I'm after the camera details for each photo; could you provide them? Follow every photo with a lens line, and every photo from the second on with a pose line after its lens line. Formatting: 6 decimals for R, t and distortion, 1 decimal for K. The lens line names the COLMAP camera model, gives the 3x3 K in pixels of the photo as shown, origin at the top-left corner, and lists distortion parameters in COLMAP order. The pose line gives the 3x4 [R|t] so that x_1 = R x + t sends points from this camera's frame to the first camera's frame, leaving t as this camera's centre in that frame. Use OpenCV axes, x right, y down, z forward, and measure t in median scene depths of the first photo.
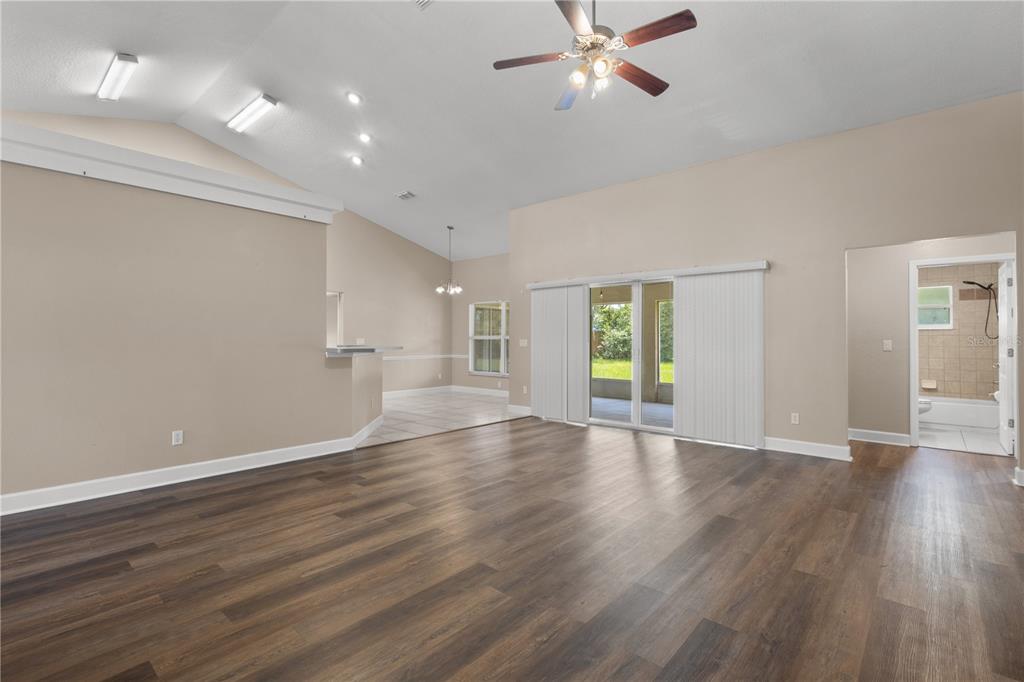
lens RADIAL K [[469.5, 0, 509.6], [0, 469.5, 334.6], [0, 0, 1]] dist [0.007760, -0.001987]
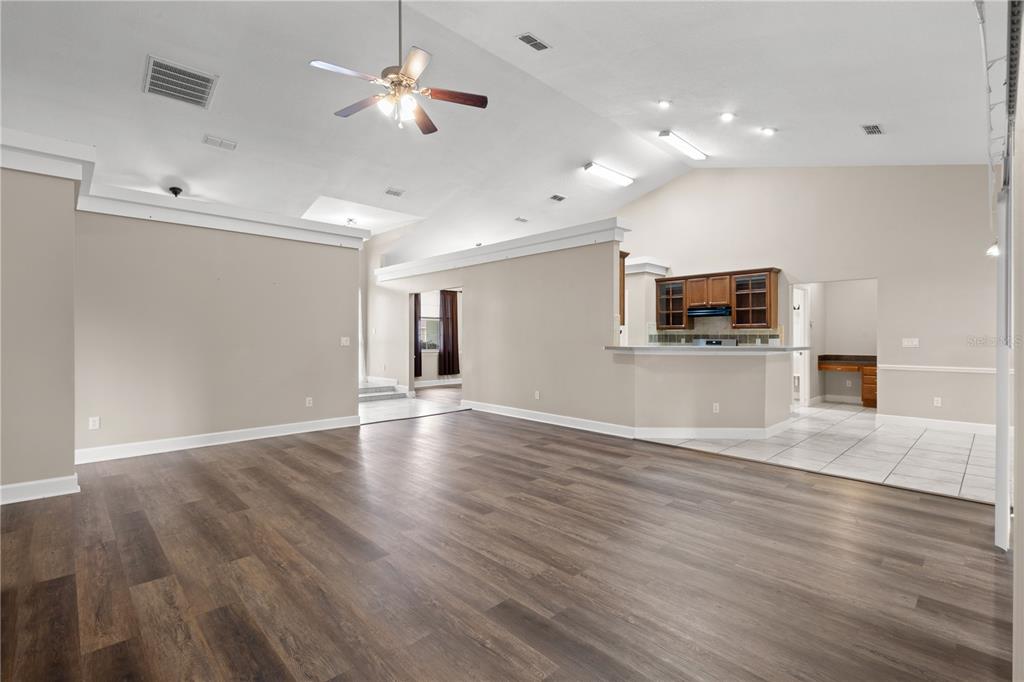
lens RADIAL K [[469.5, 0, 511.3], [0, 469.5, 333.8], [0, 0, 1]] dist [0.007760, -0.001987]
pose [[-0.082561, -0.012475, -0.996508, 1.052630], [0.007550, 0.999885, -0.013142, 0.017272], [0.996557, -0.008609, -0.082457, 1.092848]]
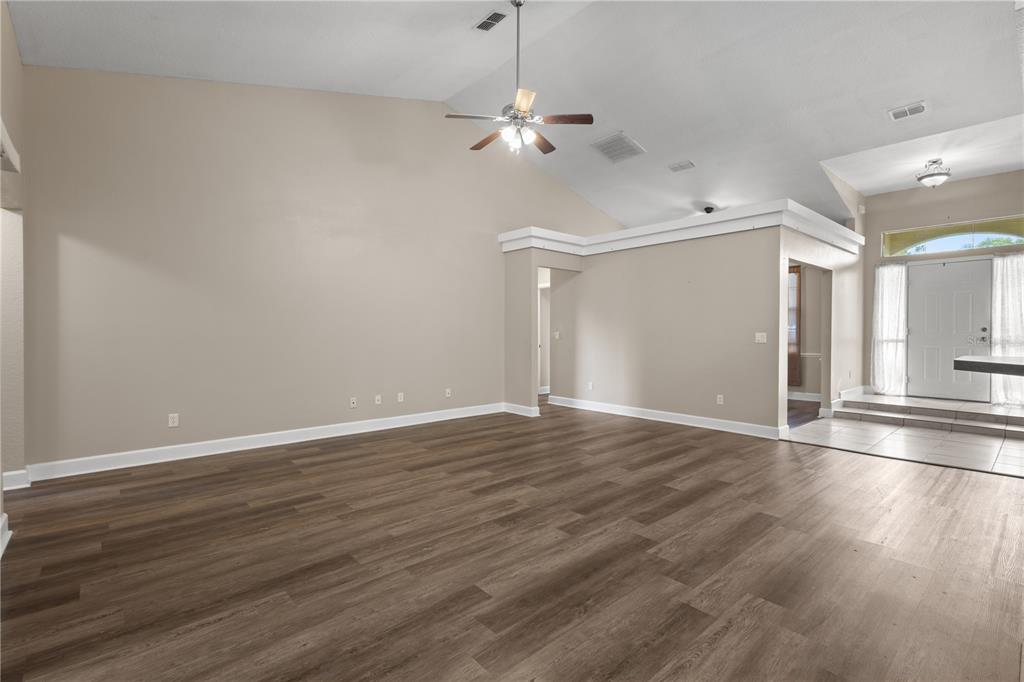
lens RADIAL K [[469.5, 0, 513.3], [0, 469.5, 338.1], [0, 0, 1]] dist [0.007760, -0.001987]
pose [[-0.992777, -0.007643, 0.119732, 0.021585], [-0.007021, 0.999960, 0.005620, 0.017090], [-0.119770, 0.004739, -0.992790, 1.887600]]
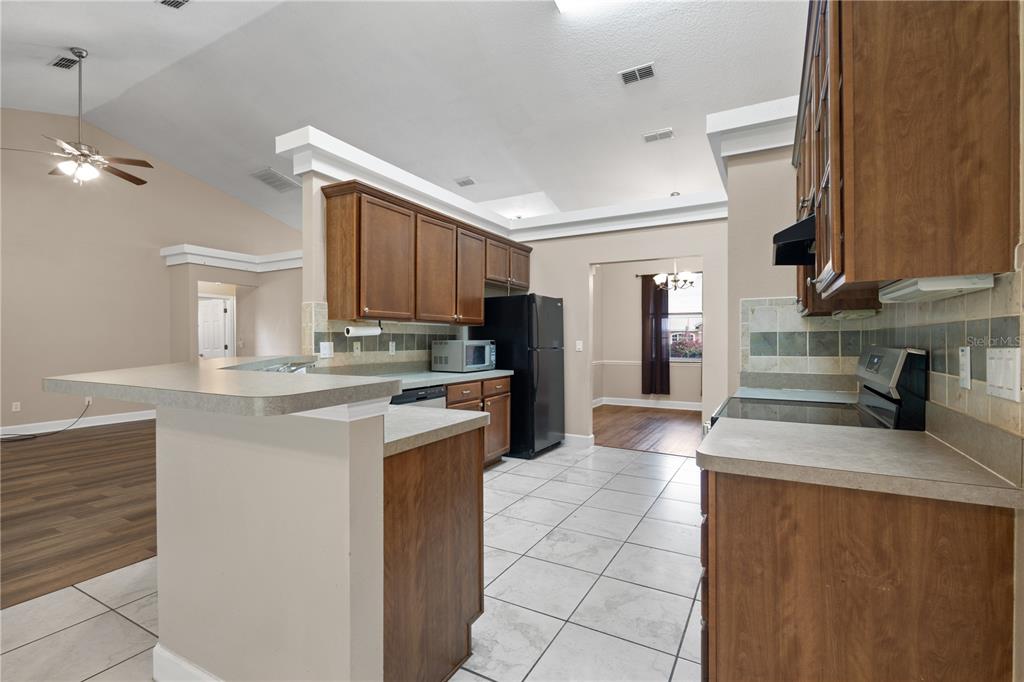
lens RADIAL K [[469.5, 0, 511.7], [0, 469.5, 342.1], [0, 0, 1]] dist [0.007760, -0.001987]
pose [[-0.975177, -0.001106, -0.221425, -0.703273], [0.000514, 0.999974, -0.007259, 0.018940], [0.221427, -0.007193, -0.975150, 2.277103]]
